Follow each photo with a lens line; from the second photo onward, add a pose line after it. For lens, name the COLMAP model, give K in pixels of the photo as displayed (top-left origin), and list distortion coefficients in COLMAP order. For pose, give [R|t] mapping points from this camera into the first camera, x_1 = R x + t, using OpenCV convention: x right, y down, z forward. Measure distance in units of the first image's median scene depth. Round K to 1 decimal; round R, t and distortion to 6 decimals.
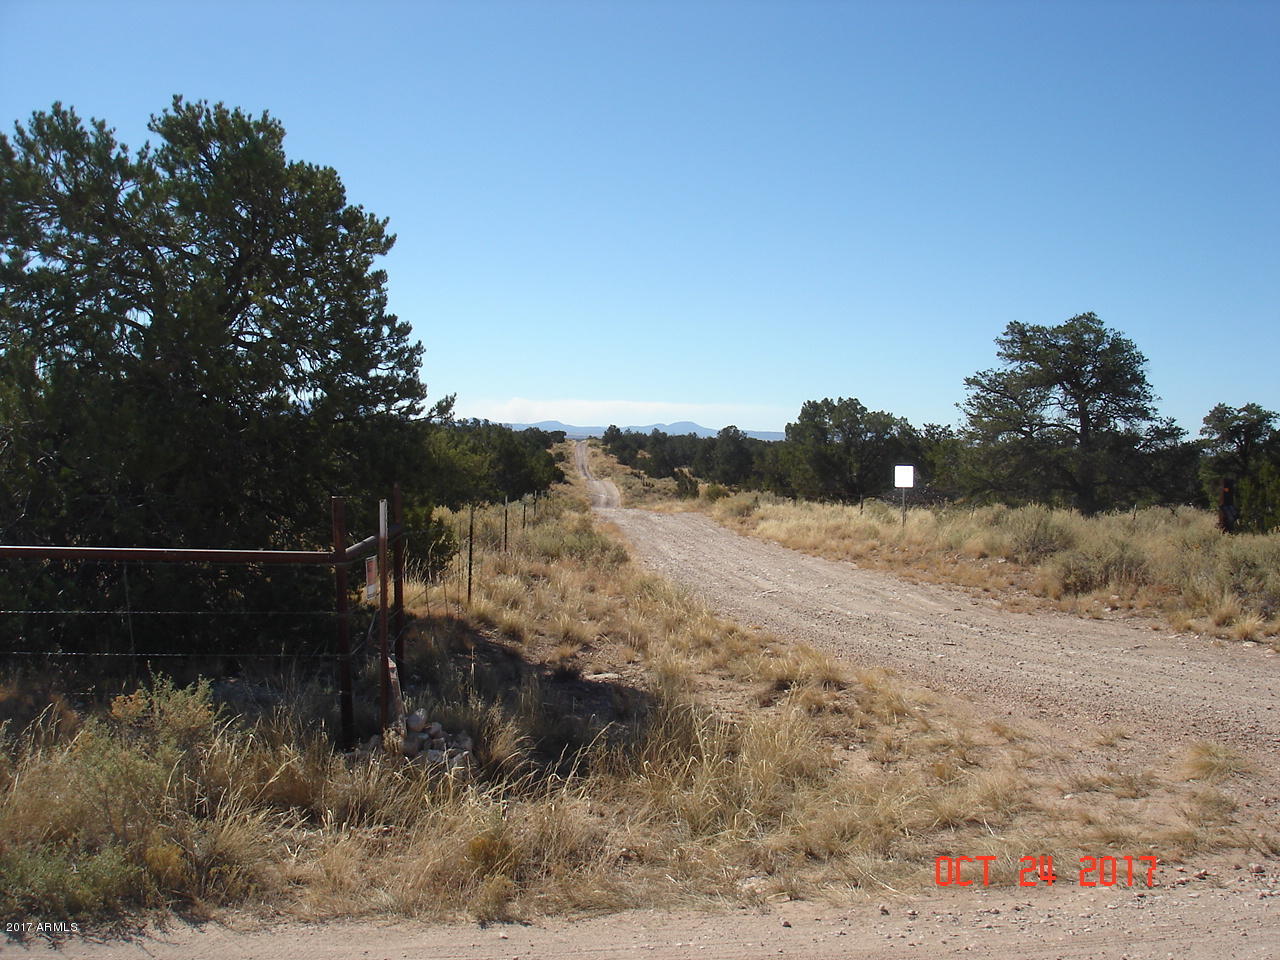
lens RADIAL K [[1107.8, 0, 638.6], [0, 1107.8, 486.6], [0, 0, 1]] dist [-0.069078, -0.000285]
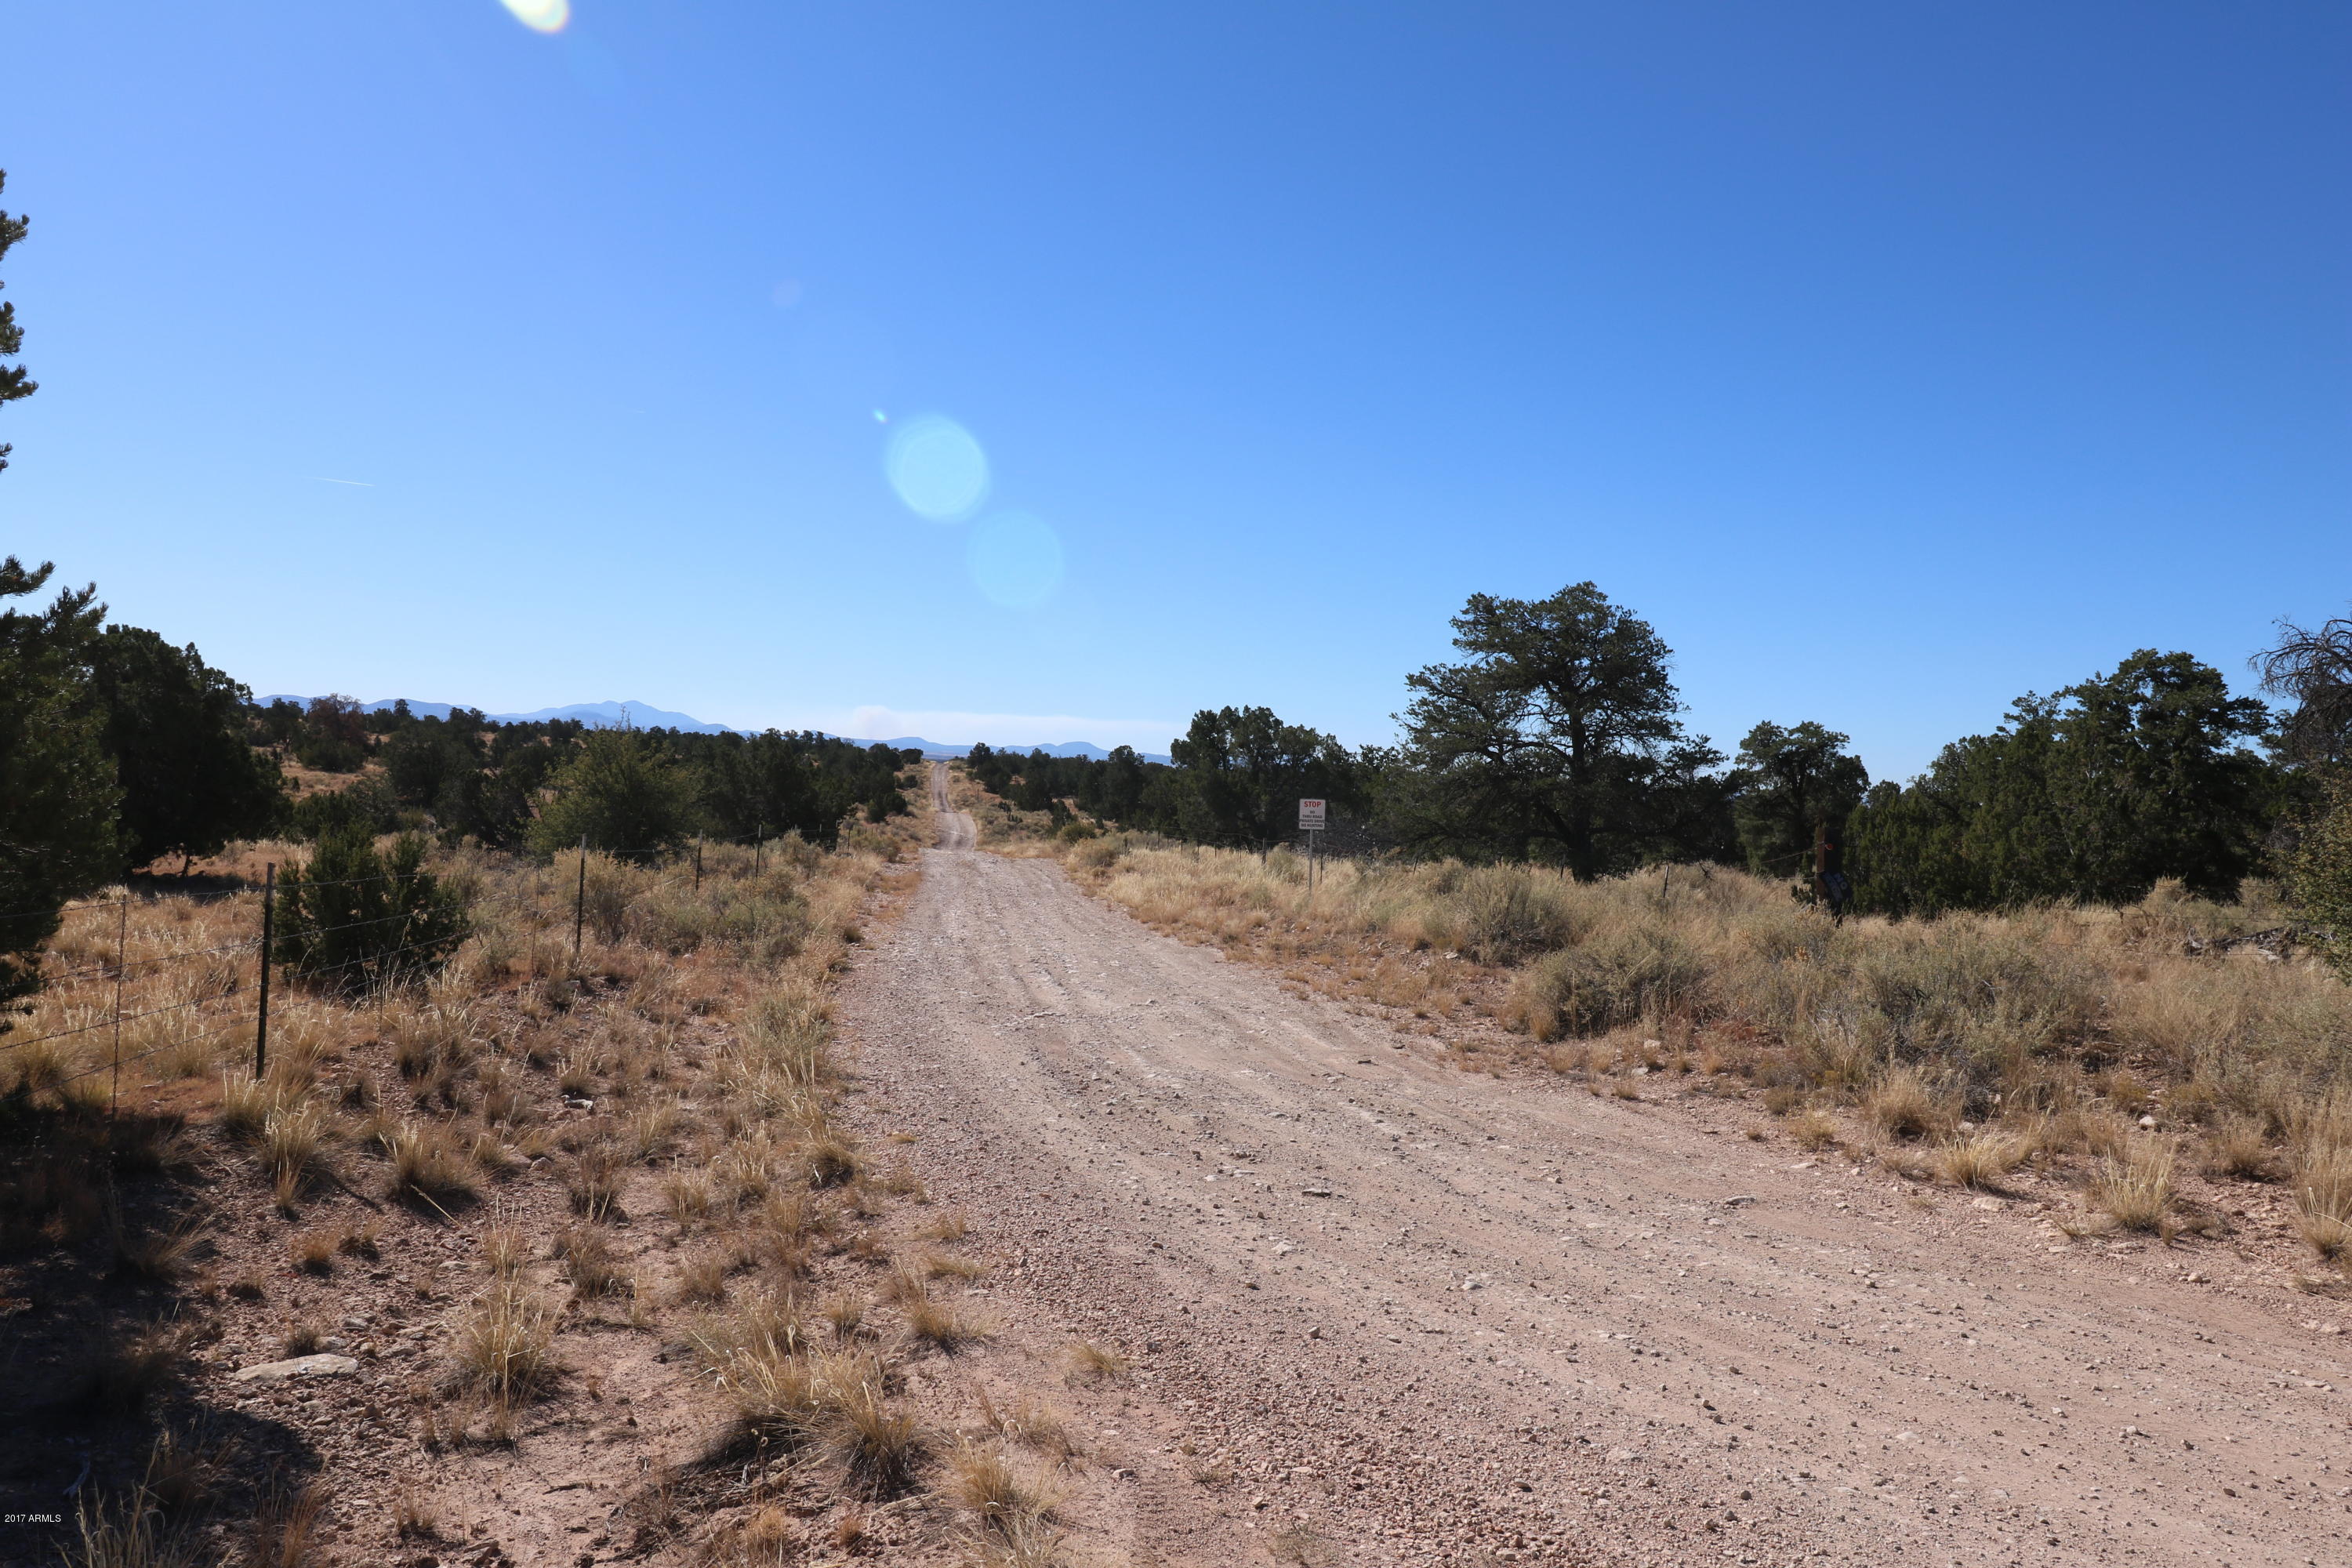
lens RADIAL K [[1152.7, 0, 1175.6], [0, 1152.7, 770.6], [0, 0, 1]] dist [0.001523, 0.000685]
pose [[0.997451, 0.021117, 0.068156, 0.101961], [-0.018127, 0.998858, -0.044204, -0.003075], [-0.069012, 0.042856, 0.996695, 0.284930]]
